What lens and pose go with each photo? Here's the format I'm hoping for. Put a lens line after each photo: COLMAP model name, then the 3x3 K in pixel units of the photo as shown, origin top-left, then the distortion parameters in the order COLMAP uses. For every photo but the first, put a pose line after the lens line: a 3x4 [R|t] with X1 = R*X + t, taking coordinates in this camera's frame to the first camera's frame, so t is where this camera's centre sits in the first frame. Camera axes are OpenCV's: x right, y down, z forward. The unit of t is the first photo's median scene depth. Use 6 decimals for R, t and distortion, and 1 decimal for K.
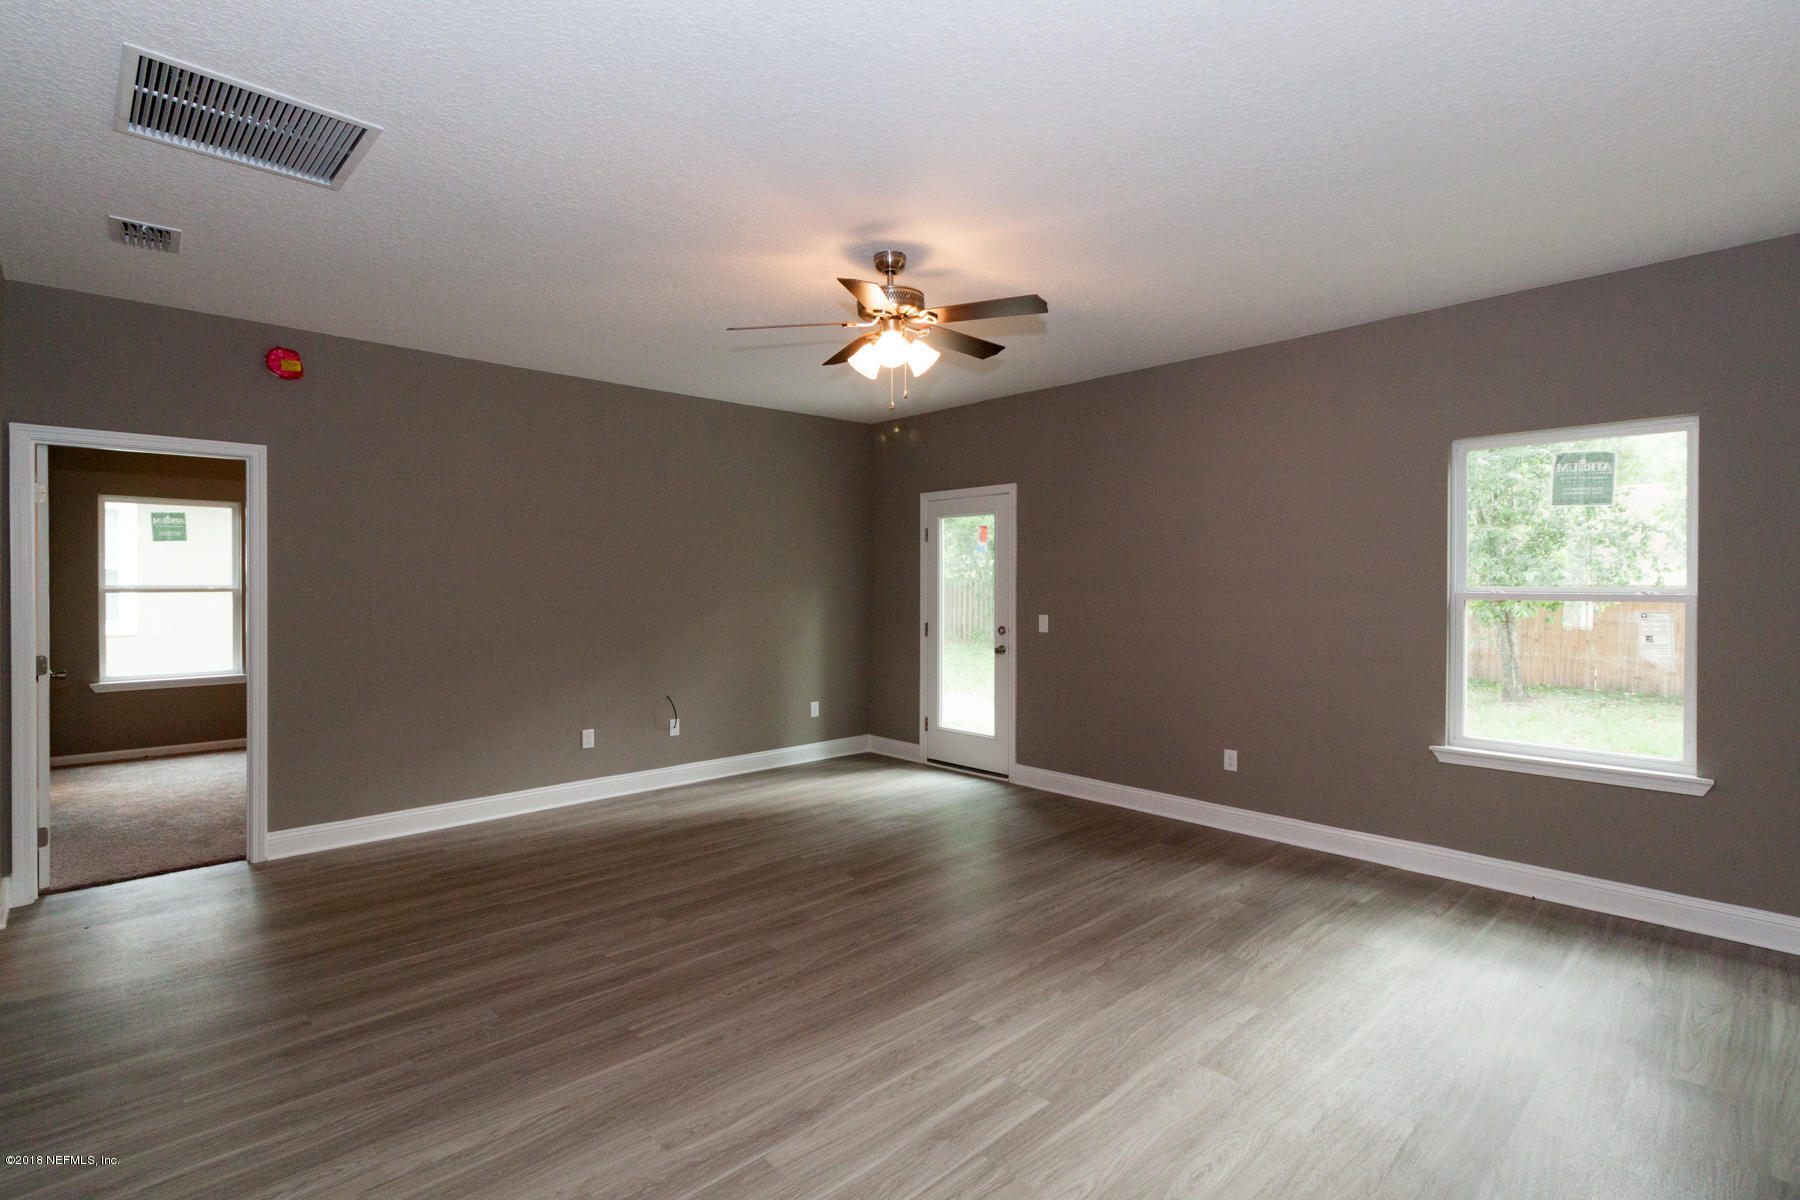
lens RADIAL K [[853.5, 0, 865.2], [0, 853.5, 579.8], [0, 0, 1]] dist [0.000216, -0.000010]
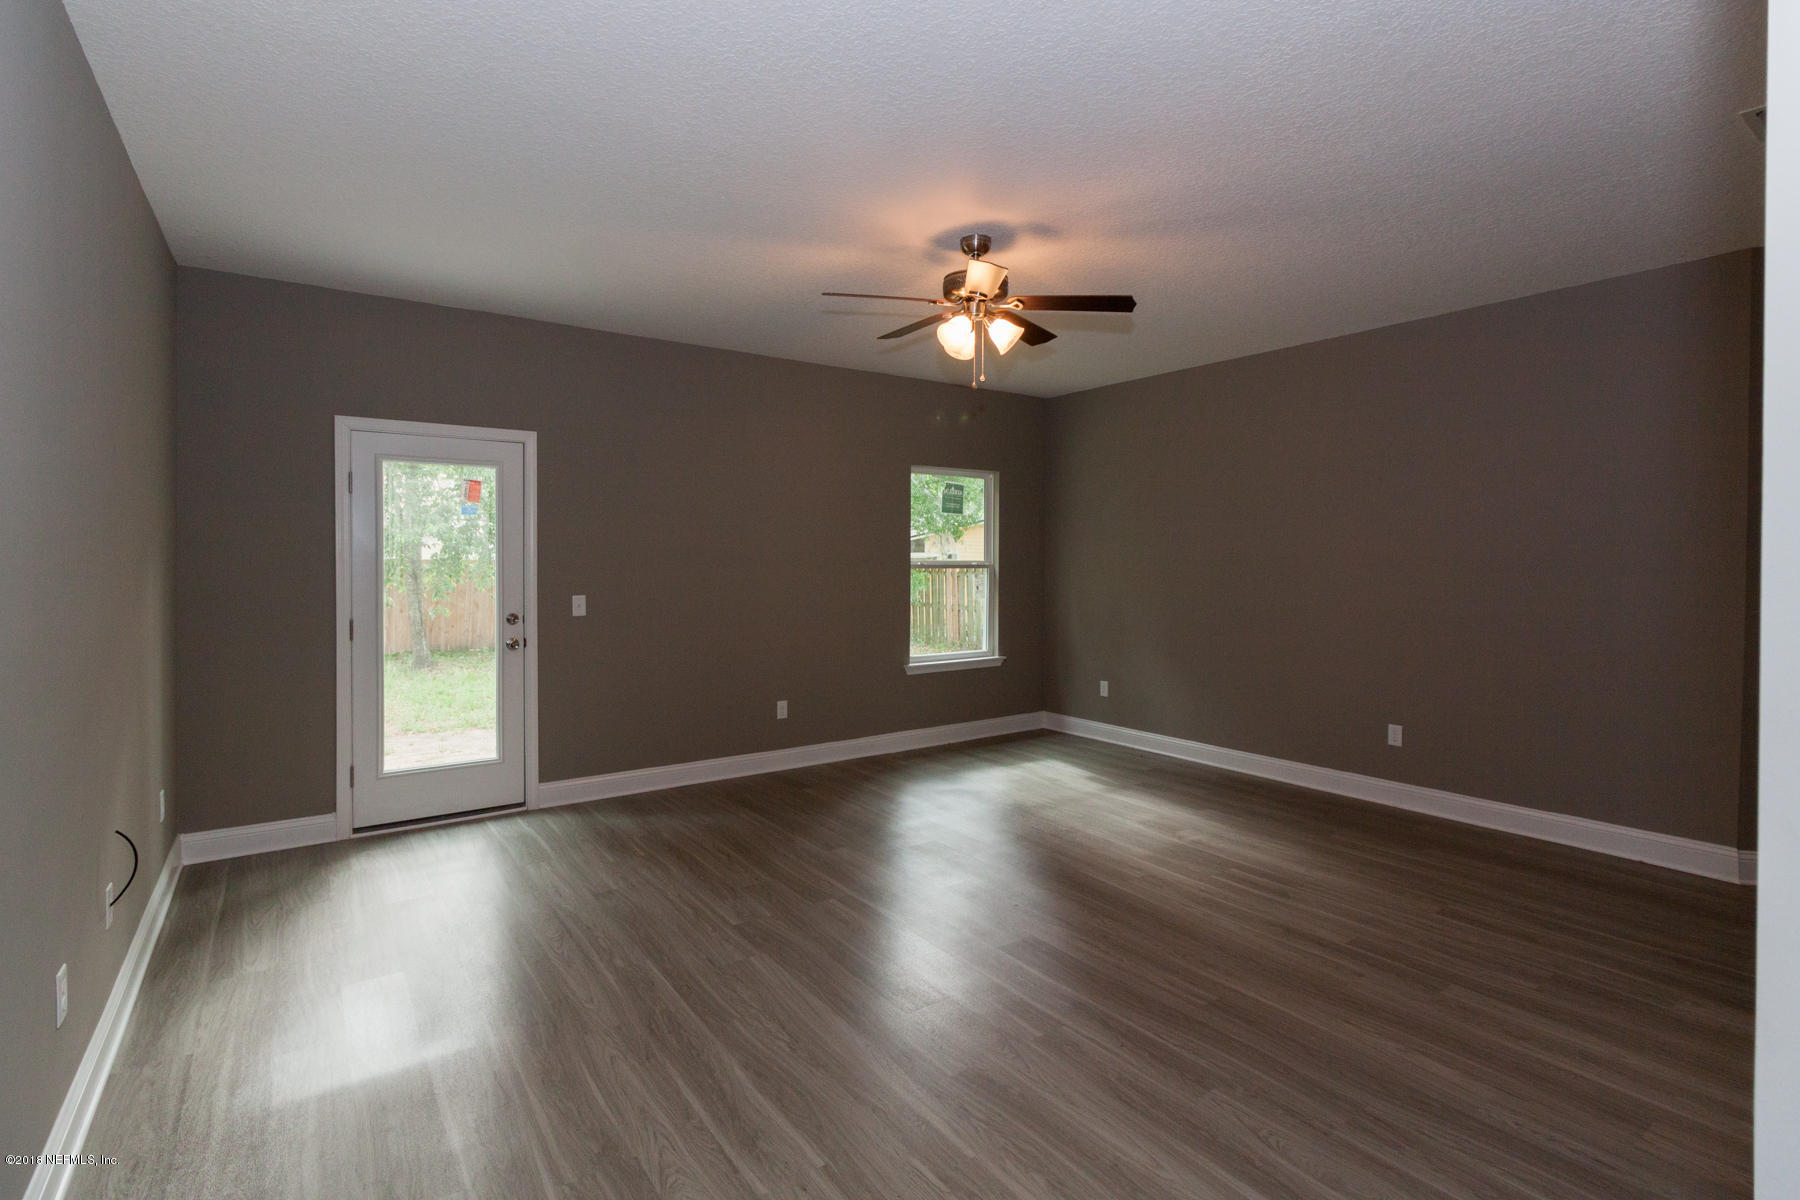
lens RADIAL K [[871.4, 0, 930.5], [0, 871.4, 569.9], [0, 0, 1]] dist [0.000402, -0.000233]
pose [[0.098882, -0.013727, 0.995004, -0.911691], [-0.005342, 0.999883, 0.014325, 0.002305], [-0.995085, -0.006732, 0.098798, 0.844767]]
